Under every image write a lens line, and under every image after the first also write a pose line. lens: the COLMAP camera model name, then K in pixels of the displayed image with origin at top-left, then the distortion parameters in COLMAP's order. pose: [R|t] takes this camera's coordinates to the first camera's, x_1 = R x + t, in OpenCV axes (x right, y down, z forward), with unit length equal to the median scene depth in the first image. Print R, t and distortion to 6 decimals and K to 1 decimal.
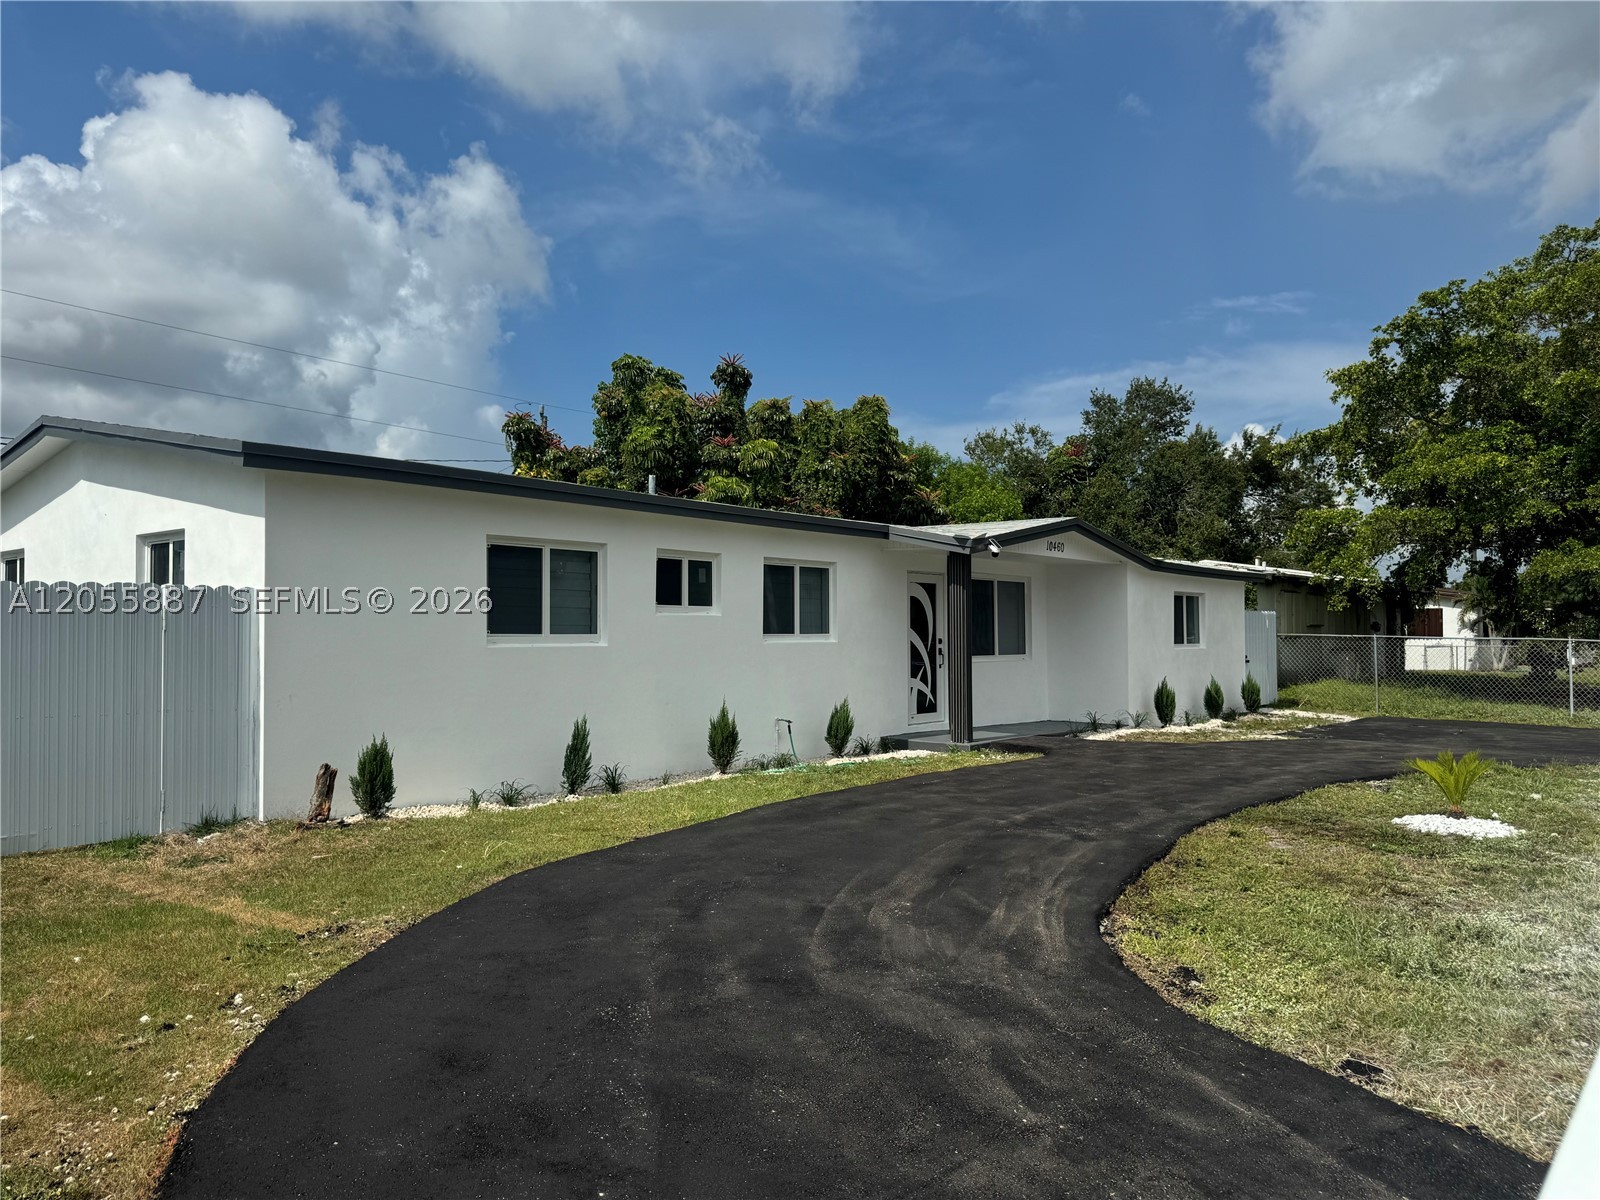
lens RADIAL K [[1154.3, 0, 807.5], [0, 1154.3, 608.5], [0, 0, 1]] dist [0.082705, -0.070063]
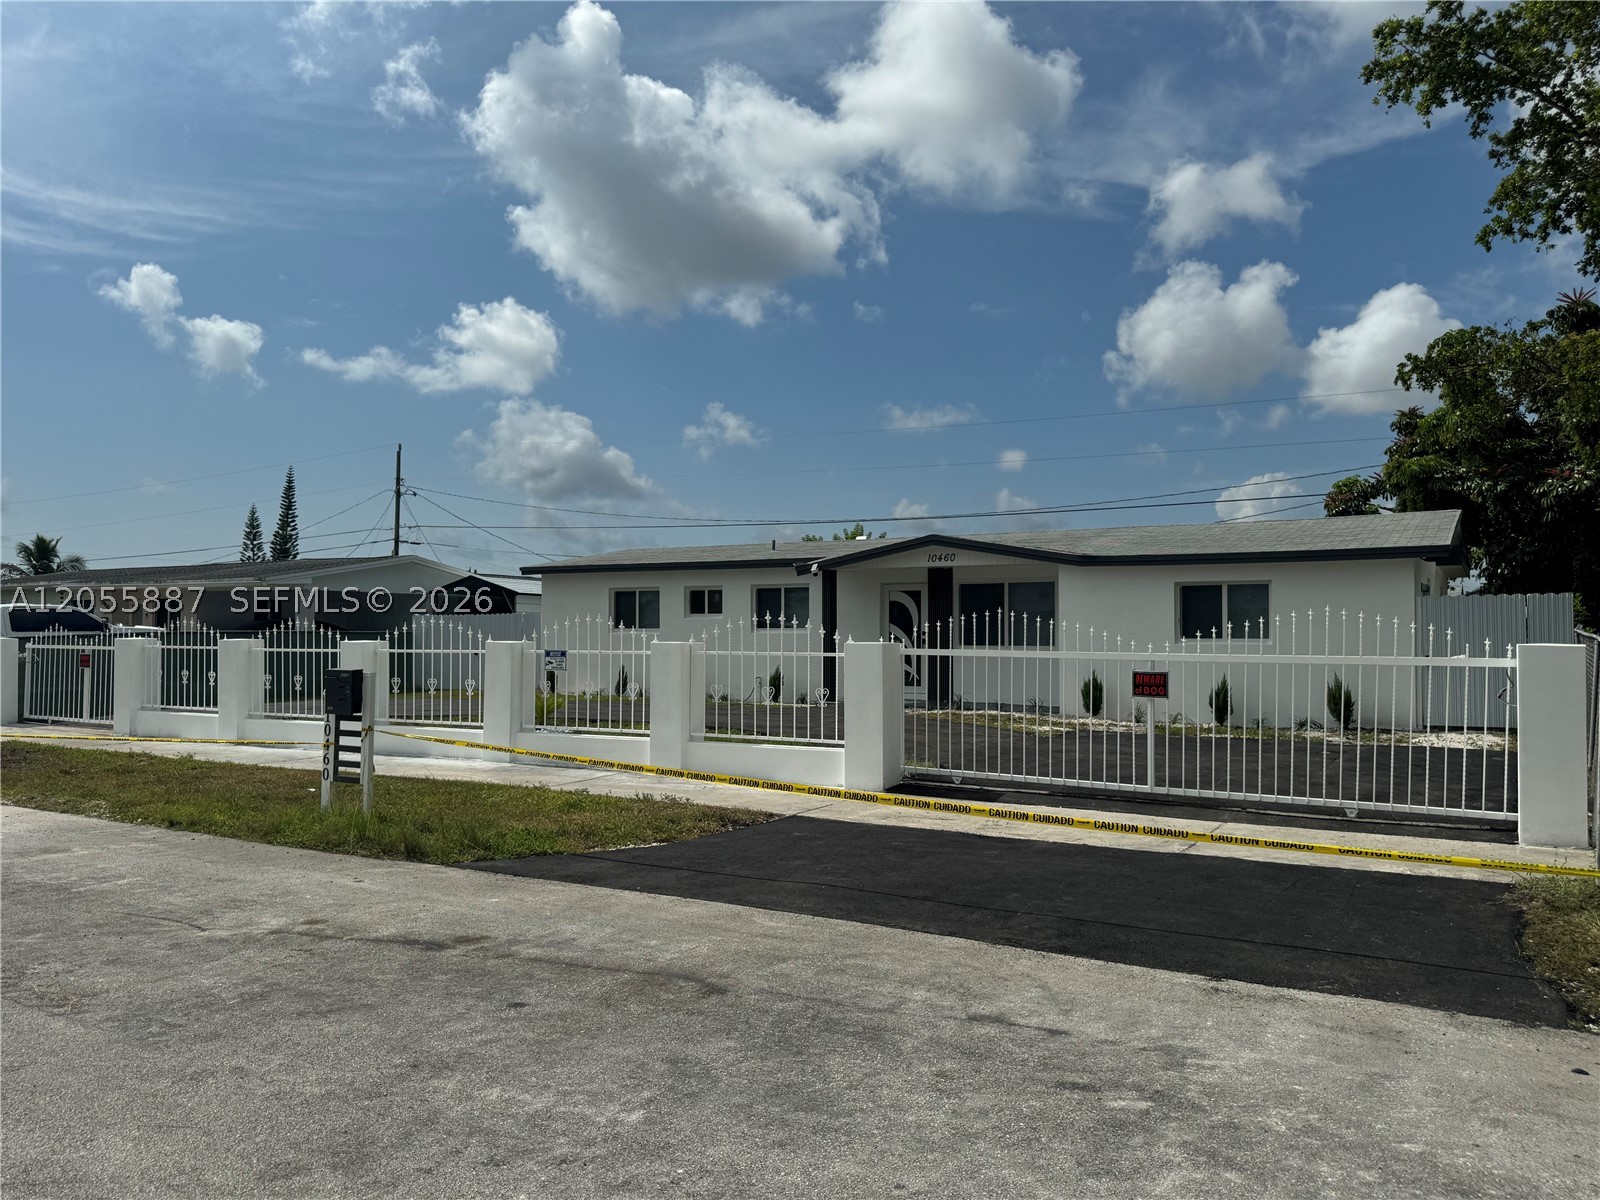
lens RADIAL K [[1146.9, 0, 807.2], [0, 1146.9, 646.0], [0, 0, 1]] dist [0.108308, -0.147620]
pose [[0.152621, 0.001215, -0.988284, 1.487888], [0.010400, 0.999942, 0.002835, 0.039416], [0.988230, -0.010711, 0.152599, 0.702131]]
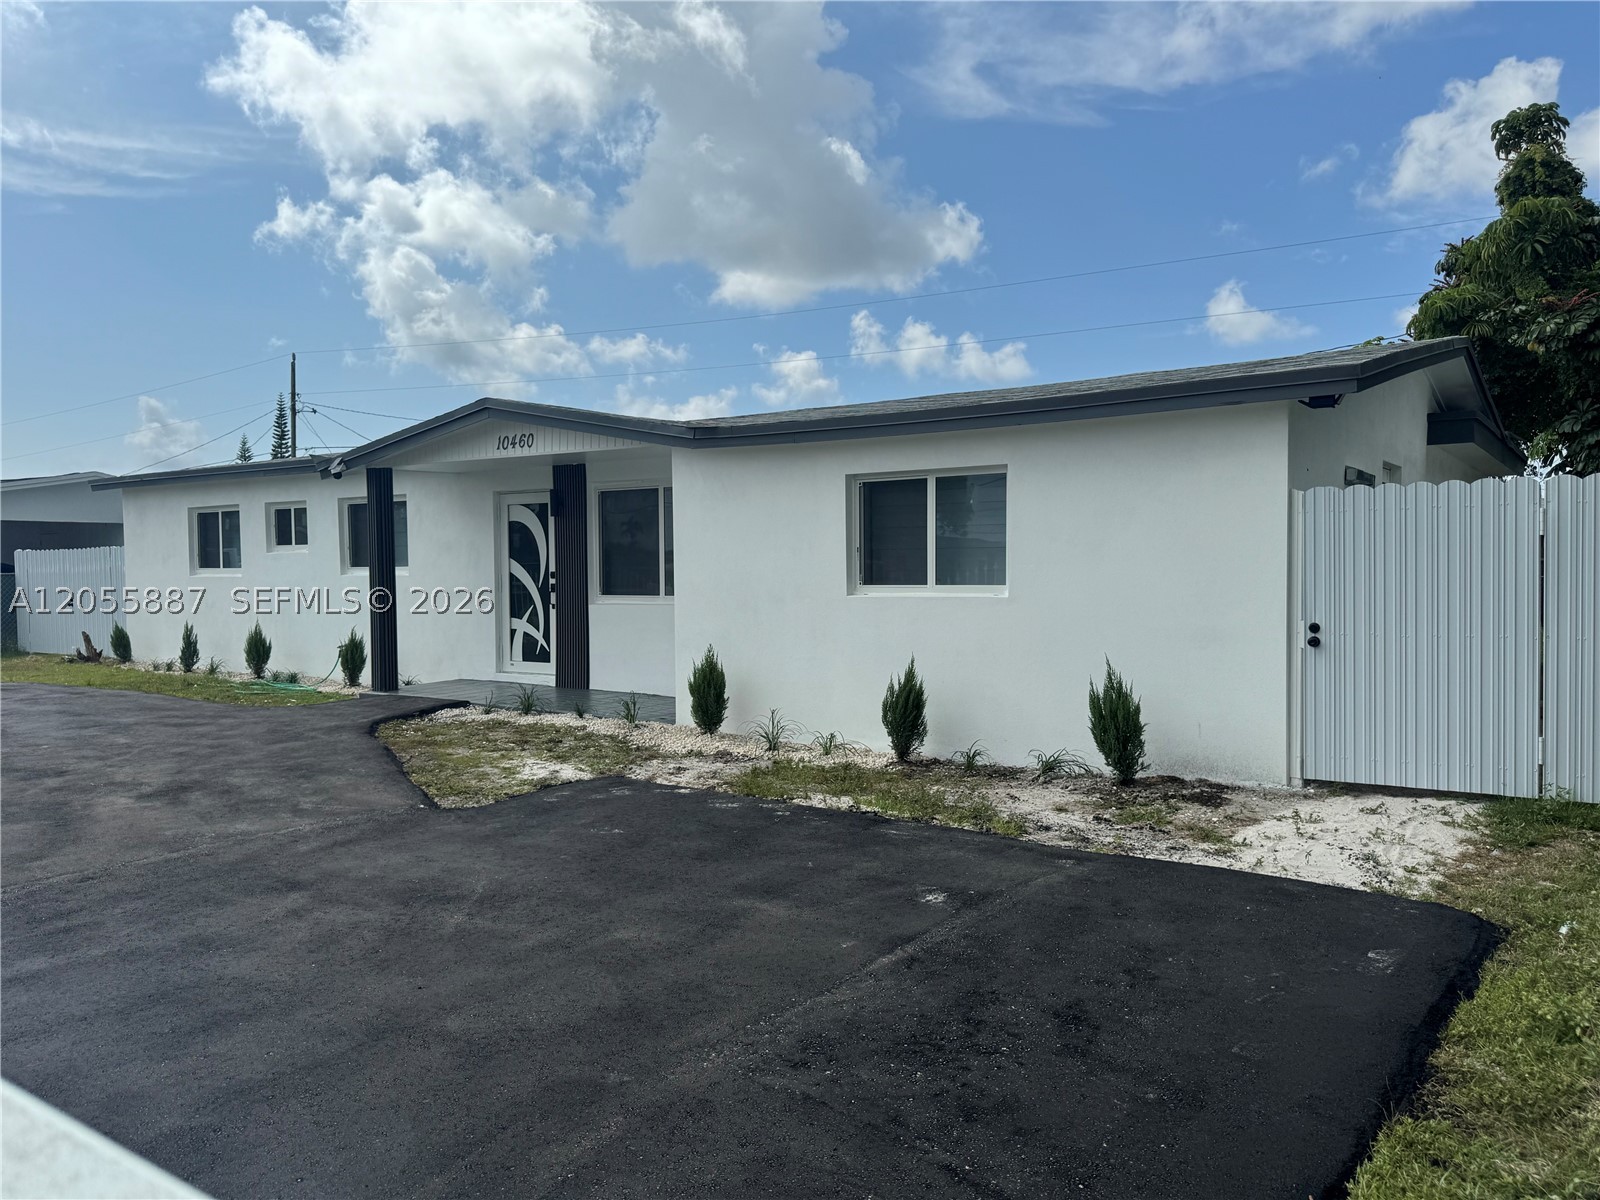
lens RADIAL K [[1160.2, 0, 801.9], [0, 1160.2, 623.0], [0, 0, 1]] dist [0.073938, -0.104246]
pose [[0.073551, 0.040578, -0.996466, 0.984035], [0.019969, 0.998912, 0.042152, 0.032810], [0.997091, -0.022999, 0.072661, 1.177279]]
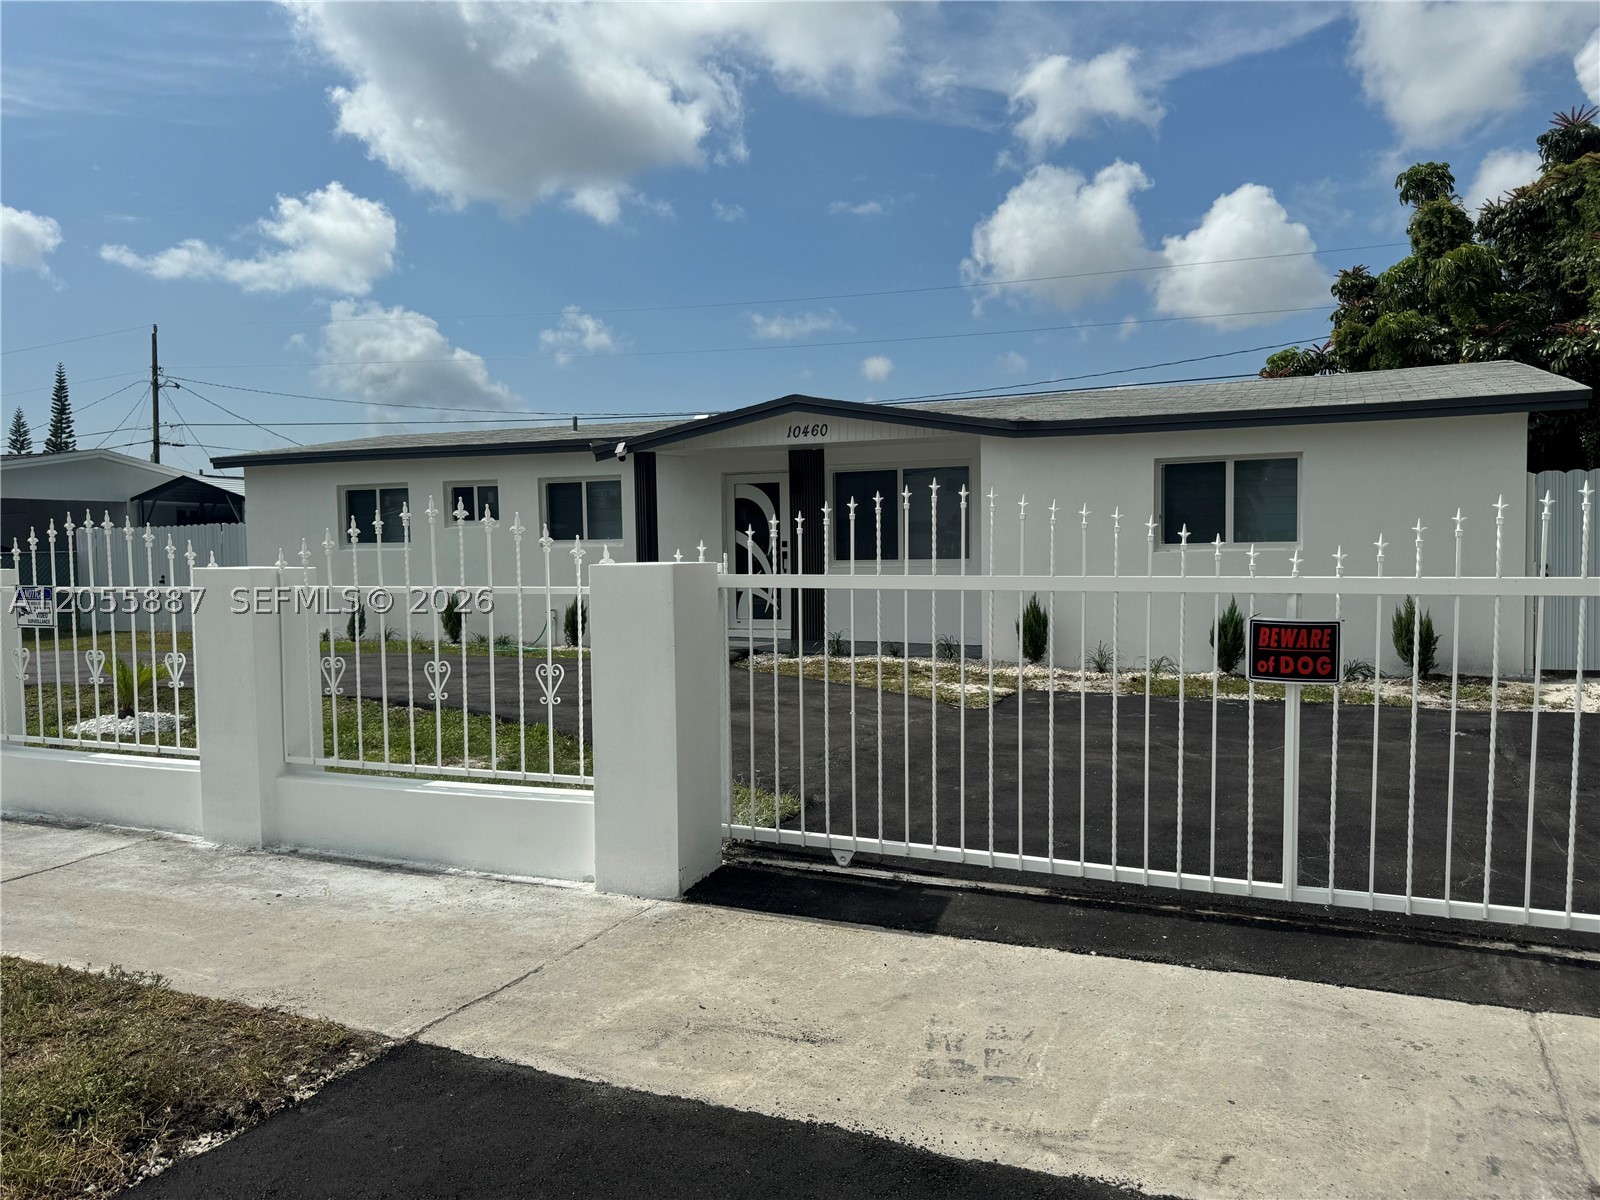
lens RADIAL K [[1154.3, 0, 807.5], [0, 1154.3, 608.5], [0, 0, 1]] dist [0.082705, -0.070063]
pose [[0.263463, 0.039217, -0.963872, 1.084089], [0.028068, 0.998439, 0.048295, 0.038036], [0.964261, -0.039778, 0.261951, 0.815389]]
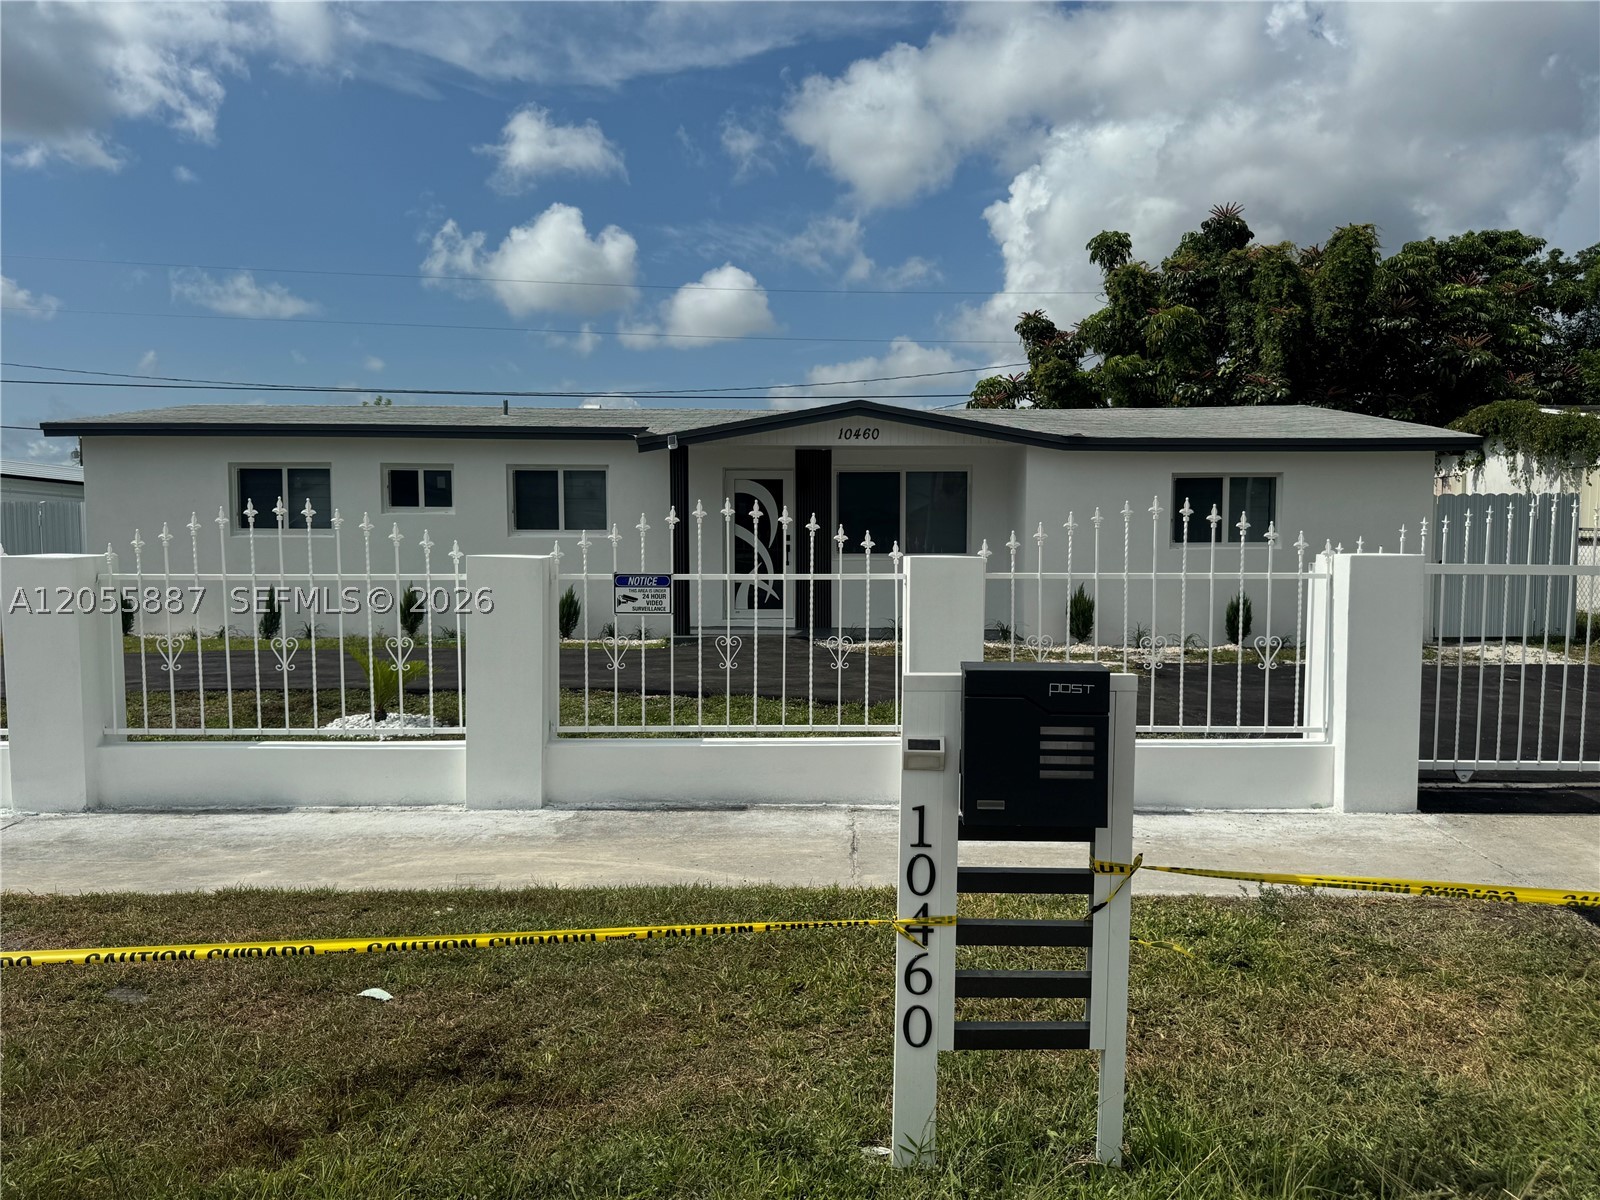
lens RADIAL K [[1146.9, 0, 807.2], [0, 1146.9, 646.0], [0, 0, 1]] dist [0.108308, -0.147620]
pose [[0.632171, 0.063673, -0.772209, 0.943752], [0.013461, 0.995565, 0.093110, 0.030546], [0.774712, -0.069256, 0.628510, 0.410821]]
